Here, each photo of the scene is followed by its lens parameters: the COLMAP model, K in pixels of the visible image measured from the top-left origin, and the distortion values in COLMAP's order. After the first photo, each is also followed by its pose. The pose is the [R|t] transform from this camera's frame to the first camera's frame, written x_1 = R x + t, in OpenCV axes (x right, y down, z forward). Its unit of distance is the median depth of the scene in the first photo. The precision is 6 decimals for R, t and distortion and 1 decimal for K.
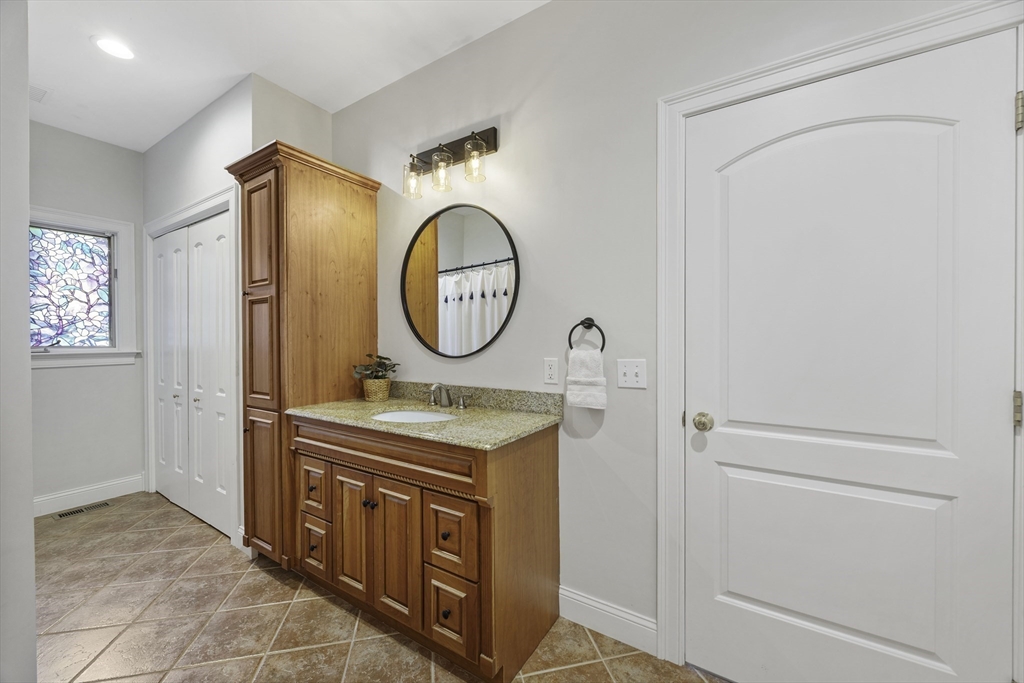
lens RADIAL K [[380.3, 0, 512.5], [0, 380.3, 339.9], [0, 0, 1]] dist [-0.003618, 0.000447]
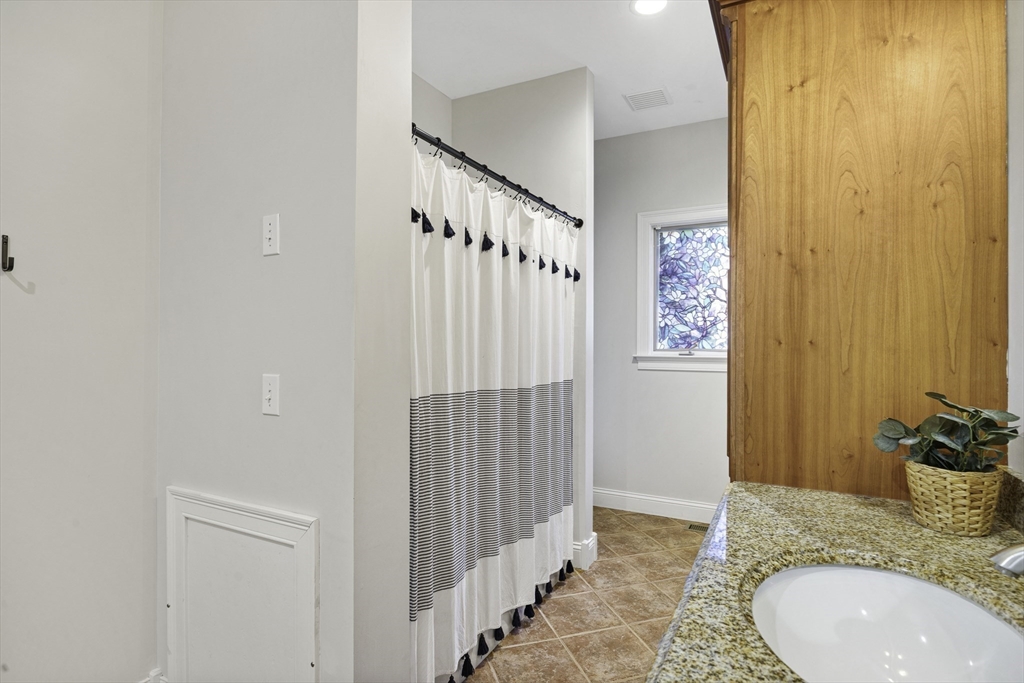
lens RADIAL K [[516.7, 0, 512.1], [0, 516.7, 337.5], [0, 0, 1]] dist [-0.003472, -0.000040]
pose [[0.082692, 0.001528, -0.996574, 0.063444], [-0.008070, 0.999967, 0.000864, -0.009754], [0.996542, 0.007971, 0.082701, 0.422539]]
